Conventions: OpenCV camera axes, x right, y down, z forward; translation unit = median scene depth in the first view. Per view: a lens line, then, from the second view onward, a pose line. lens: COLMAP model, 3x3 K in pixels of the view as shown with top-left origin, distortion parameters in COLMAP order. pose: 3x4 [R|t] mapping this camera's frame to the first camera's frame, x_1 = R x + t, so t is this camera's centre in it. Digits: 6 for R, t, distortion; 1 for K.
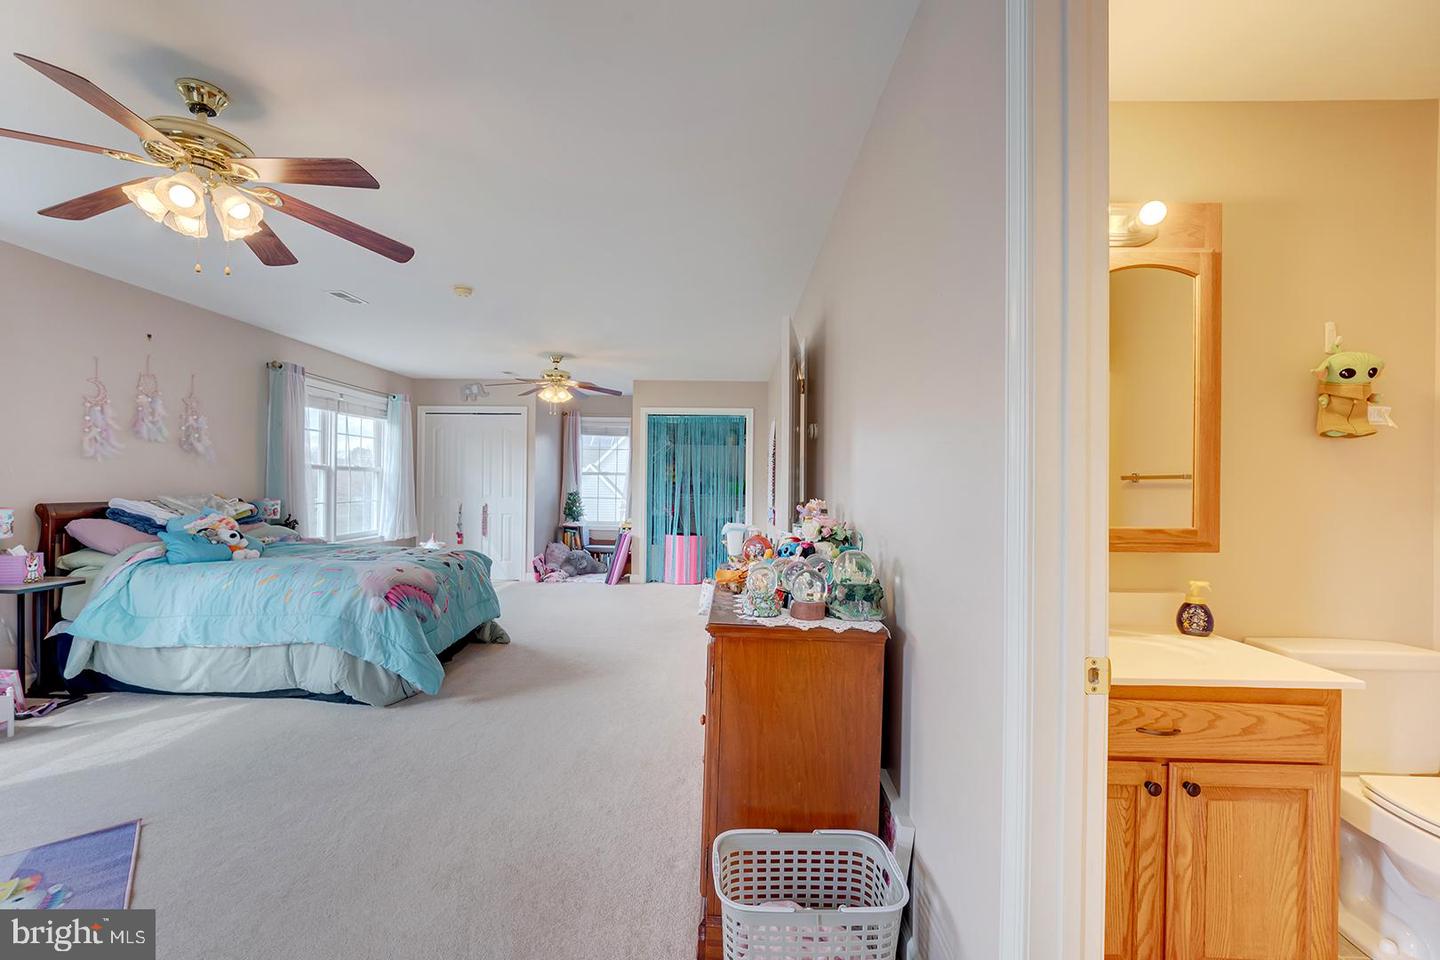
lens RADIAL K [[623.8, 0, 705.5], [0, 623.8, 482.5], [0, 0, 1]] dist [-0.008199, 0.003268]
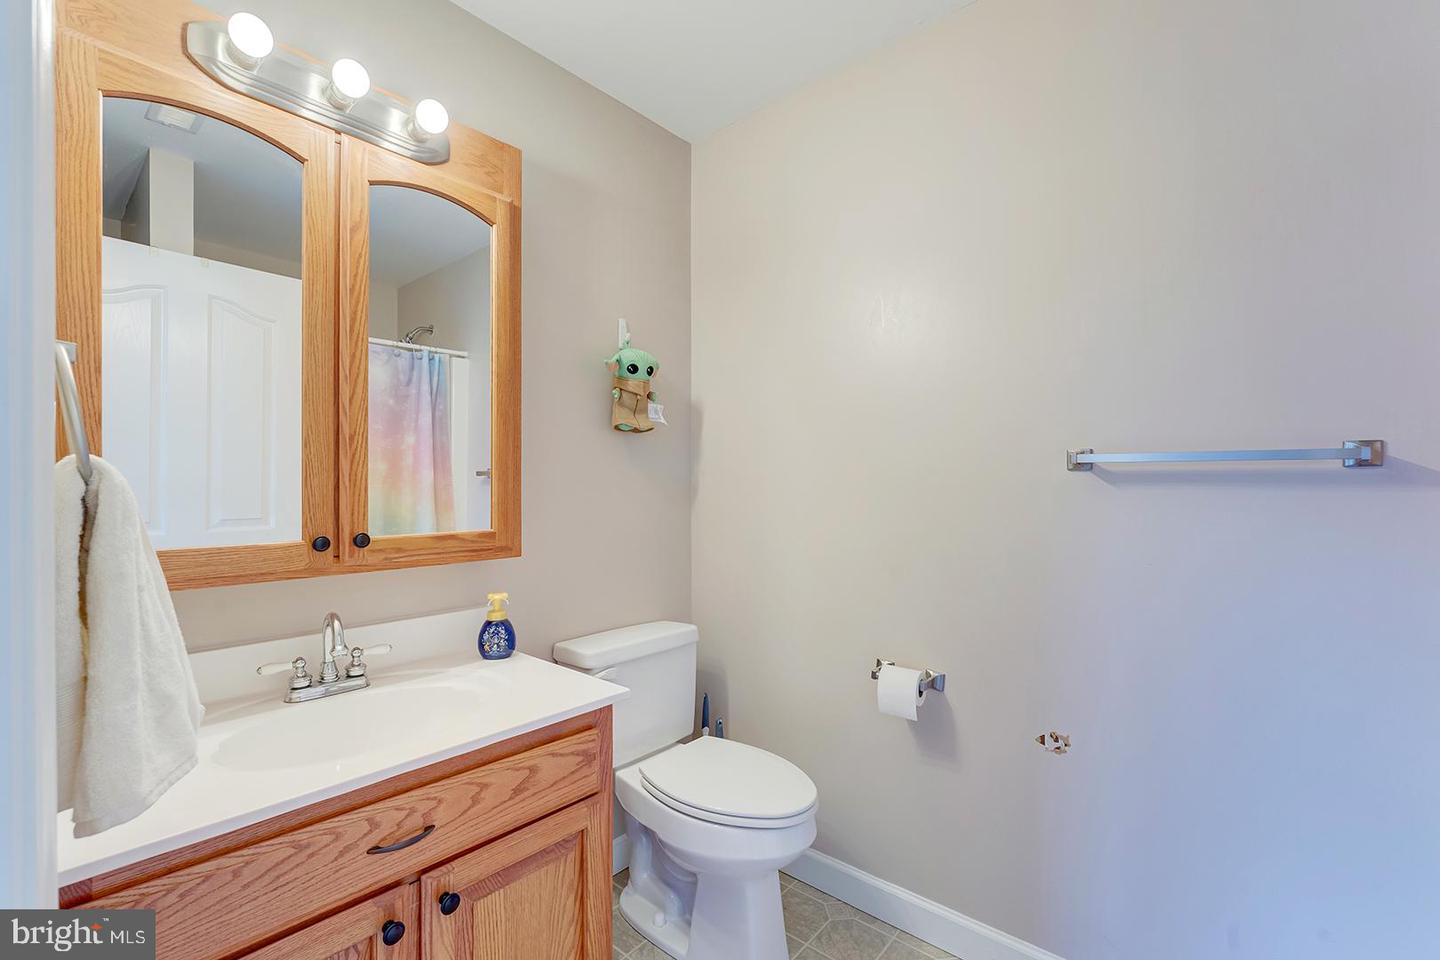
lens RADIAL K [[621.5, 0, 717.6], [0, 621.5, 483.0], [0, 0, 1]] dist [0.002643, 0.000232]
pose [[0.641289, -0.007510, 0.767262, 0.346683], [0.006578, 0.999969, 0.004289, 0.009426], [-0.767271, 0.002297, 0.641319, 0.242556]]
